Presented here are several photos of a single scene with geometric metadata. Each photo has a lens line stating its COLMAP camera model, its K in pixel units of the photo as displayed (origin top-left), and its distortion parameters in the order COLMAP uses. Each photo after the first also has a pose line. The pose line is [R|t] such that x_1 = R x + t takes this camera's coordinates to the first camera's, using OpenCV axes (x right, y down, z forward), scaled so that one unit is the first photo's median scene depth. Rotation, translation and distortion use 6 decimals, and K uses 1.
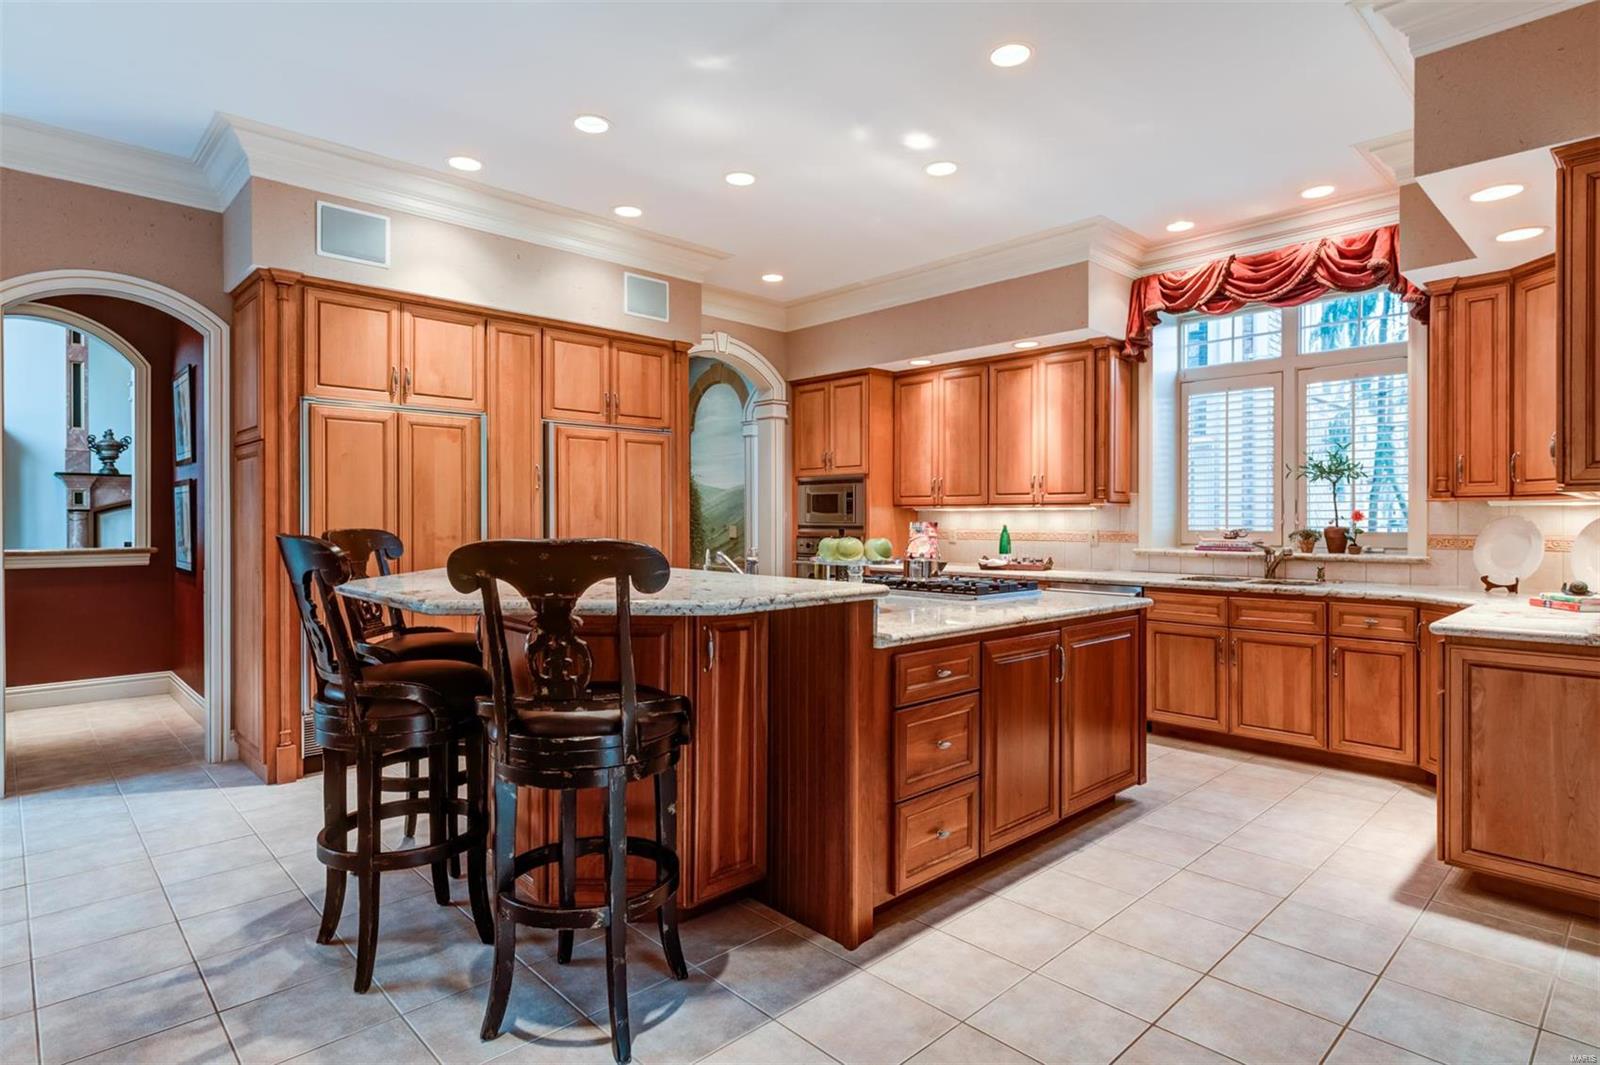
lens RADIAL K [[843.0, 0, 799.2], [0, 843.0, 533.9], [0, 0, 1]] dist [0.006465, 0.001219]
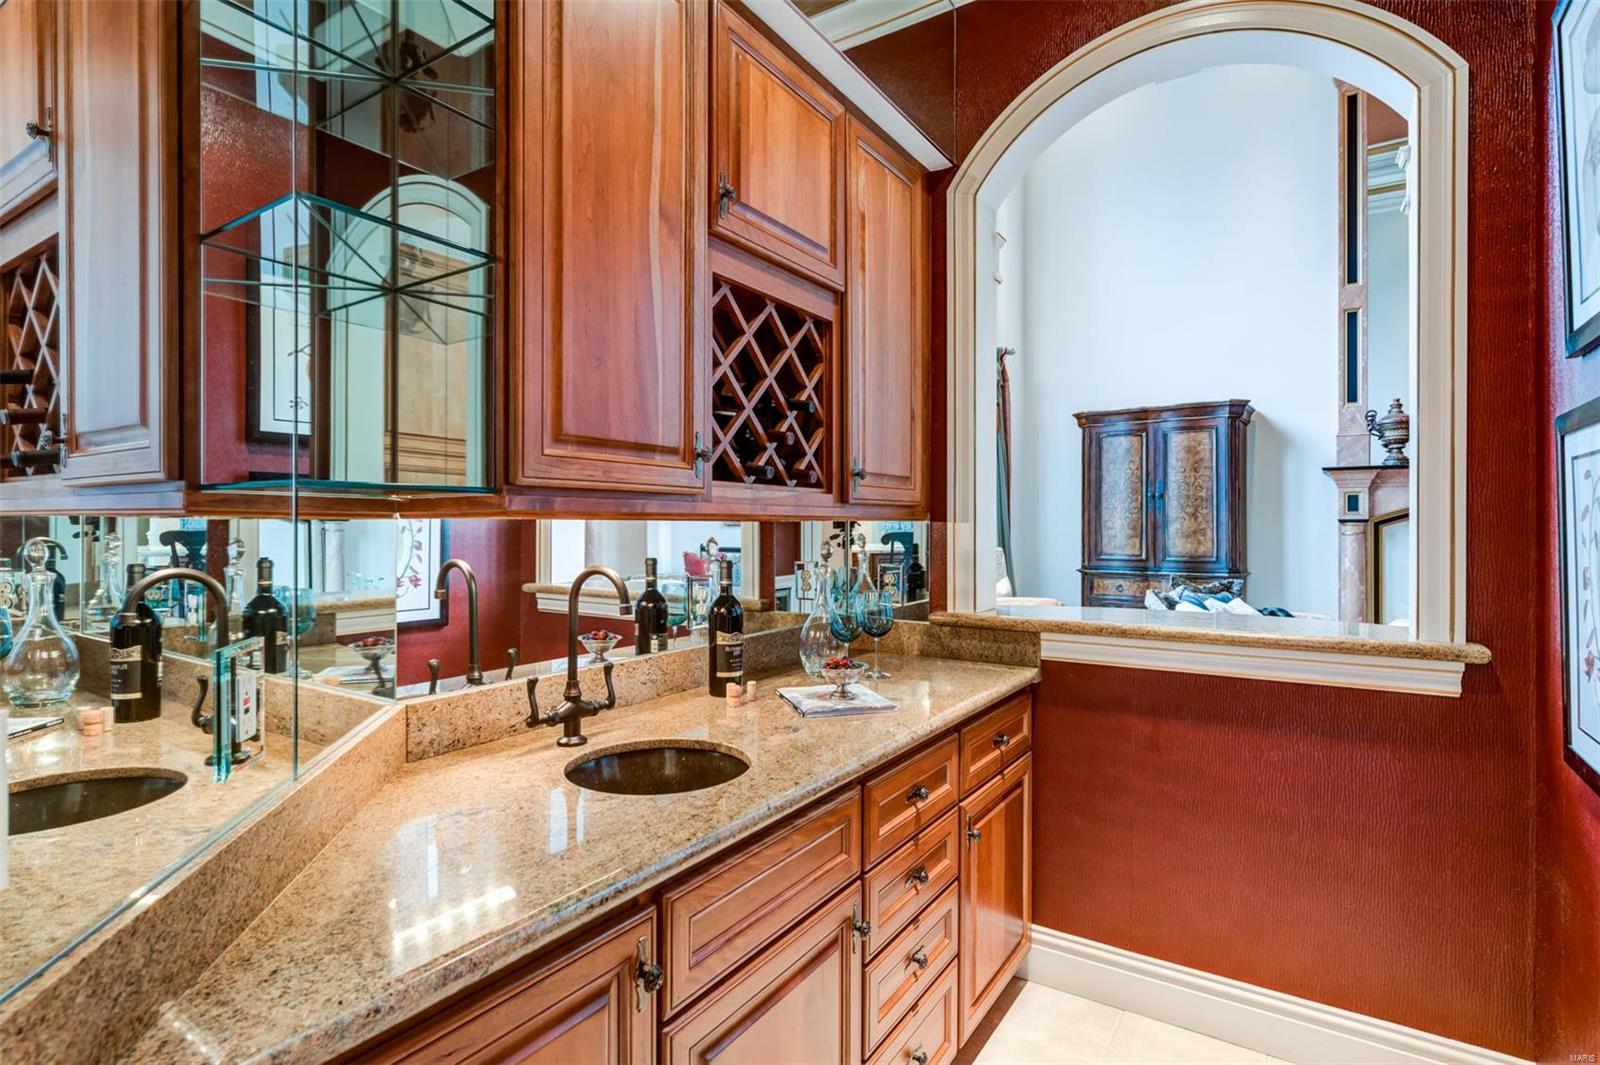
lens RADIAL K [[779.6, 0, 807.4], [0, 779.6, 527.2], [0, 0, 1]] dist [0.000279, 0.001330]
pose [[0.220947, 0.000074, -0.975286, -0.321599], [-0.004027, 0.999992, -0.000836, -0.019692], [0.975278, 0.004112, 0.220945, 0.417583]]
